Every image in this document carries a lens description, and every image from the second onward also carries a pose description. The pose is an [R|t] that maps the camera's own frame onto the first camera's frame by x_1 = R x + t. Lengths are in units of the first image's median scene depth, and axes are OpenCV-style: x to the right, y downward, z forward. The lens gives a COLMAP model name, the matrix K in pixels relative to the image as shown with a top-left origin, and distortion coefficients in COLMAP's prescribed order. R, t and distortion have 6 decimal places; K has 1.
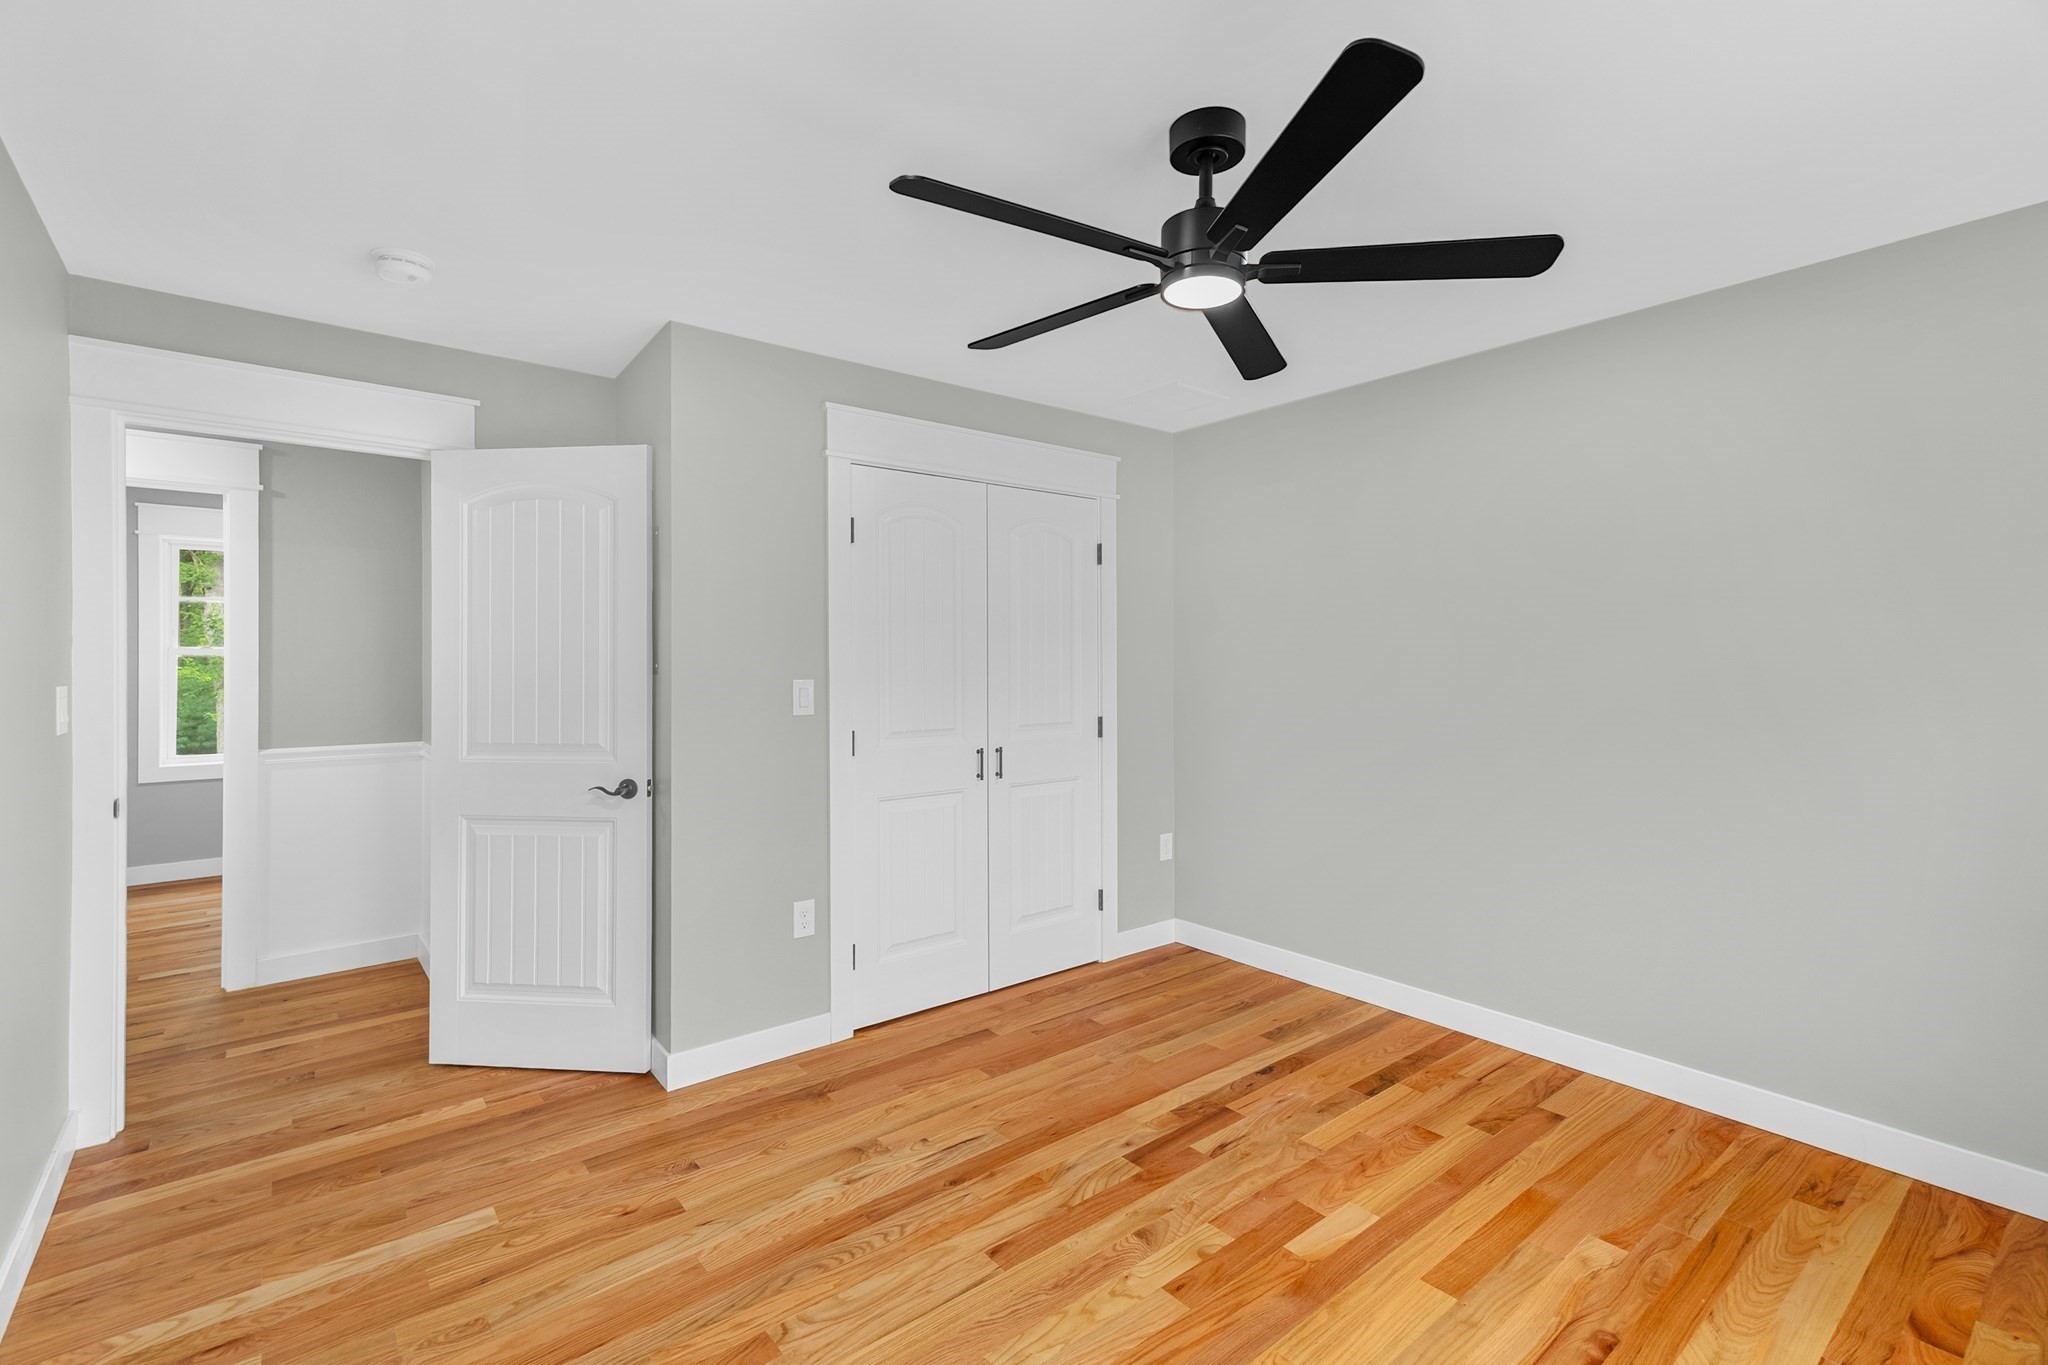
lens RADIAL K [[925.1, 0, 1030.6], [0, 925.1, 654.6], [0, 0, 1]] dist [0.000861, -0.000131]
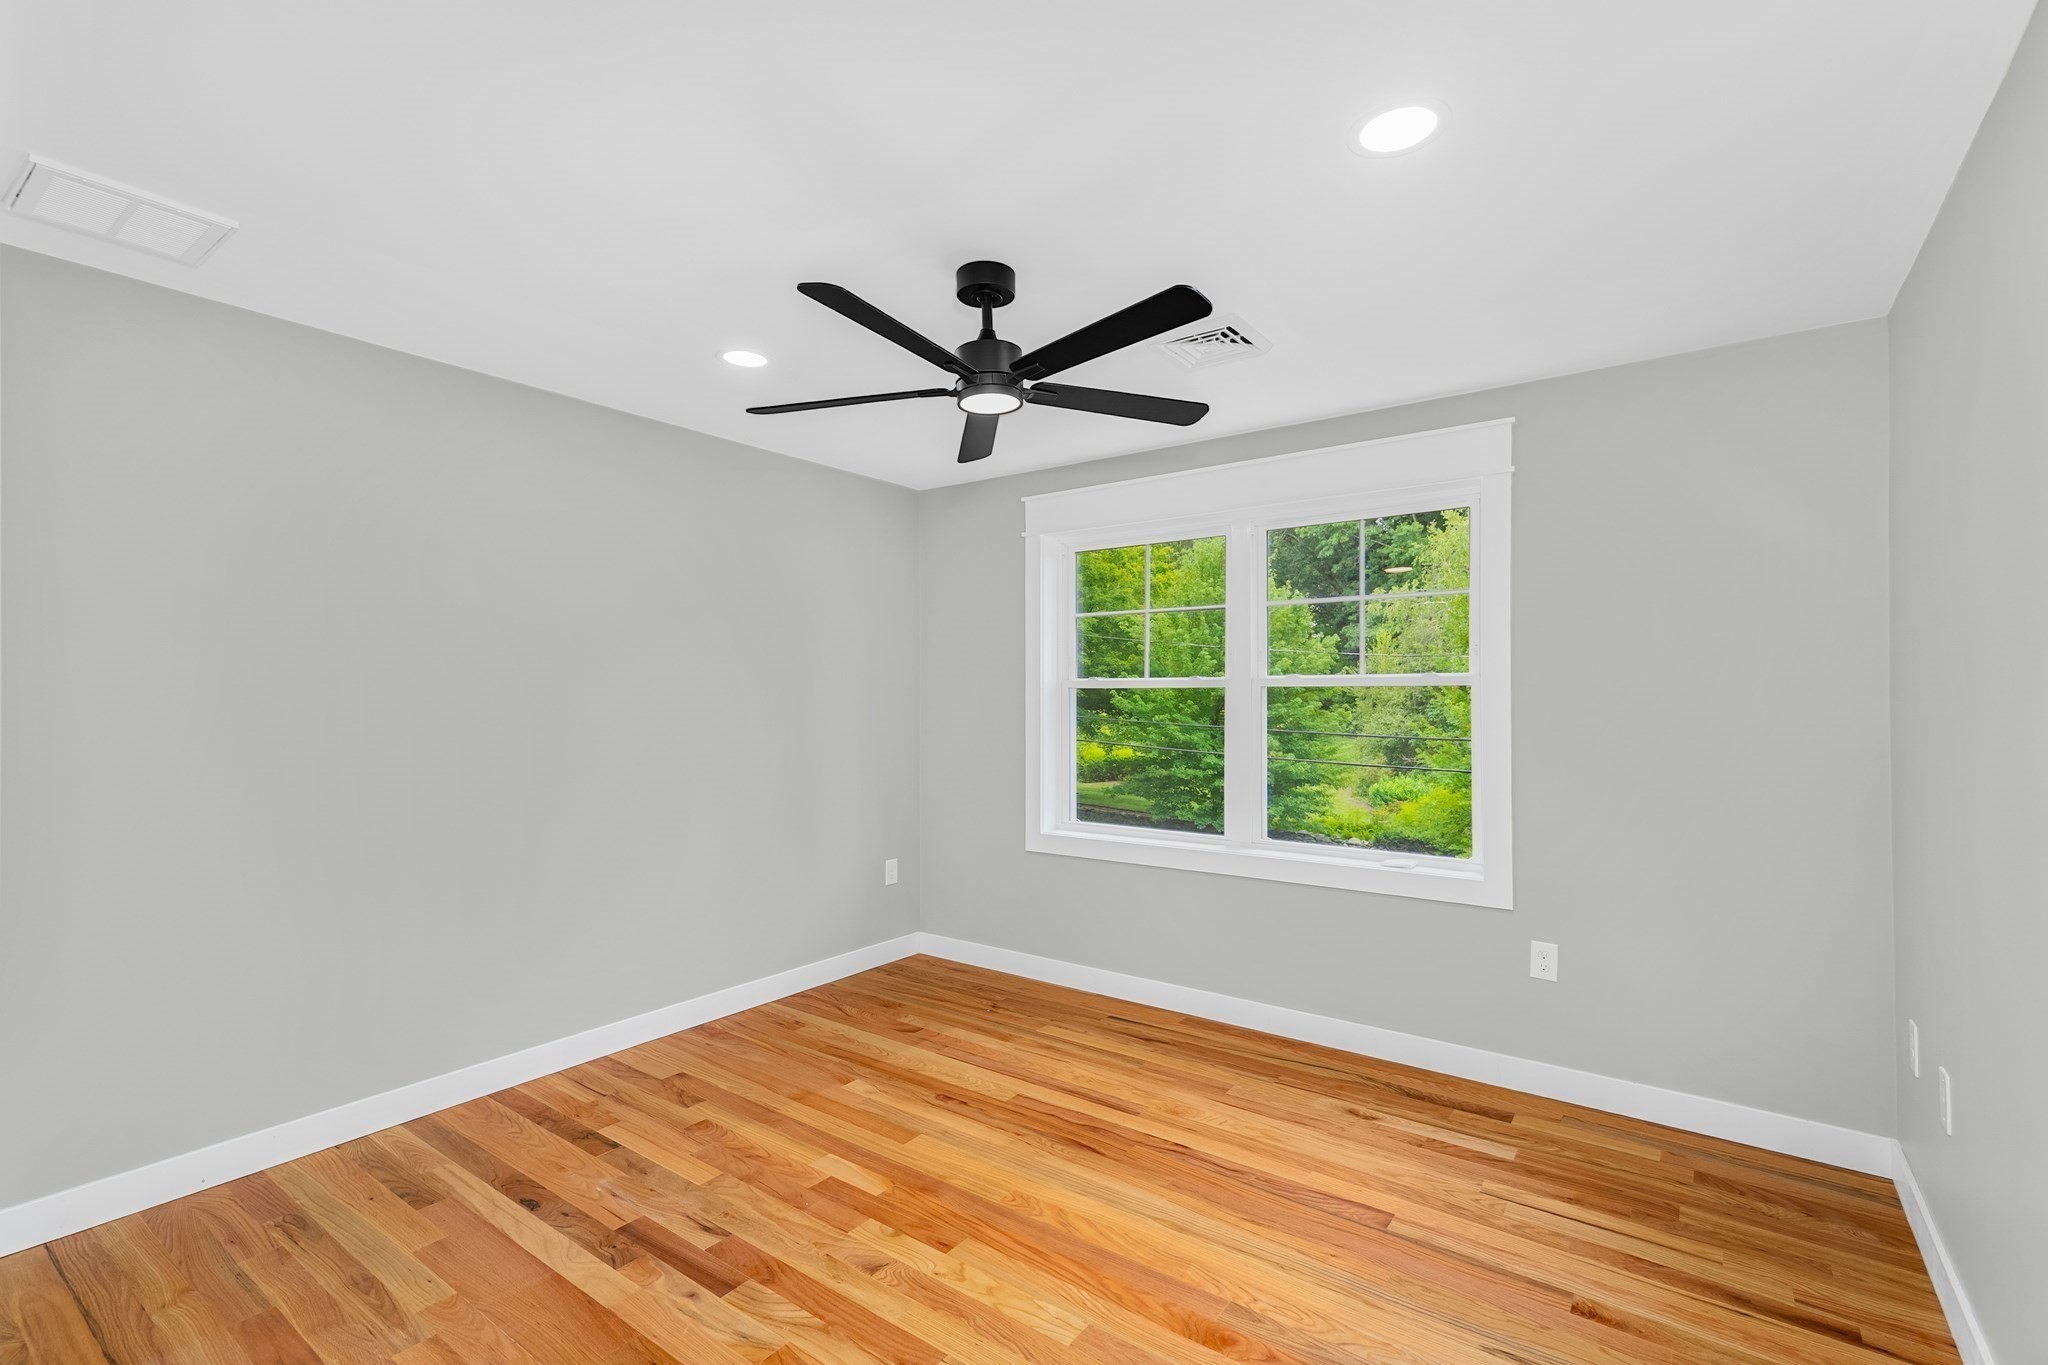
lens RADIAL K [[907.4, 0, 1020.2], [0, 907.4, 676.8], [0, 0, 1]] dist [0.016672, 0.000118]
pose [[-0.248522, 0.021670, 0.968384, -0.728827], [-0.003001, 0.999728, -0.023142, 0.004352], [-0.968622, -0.008657, -0.248390, 0.891996]]
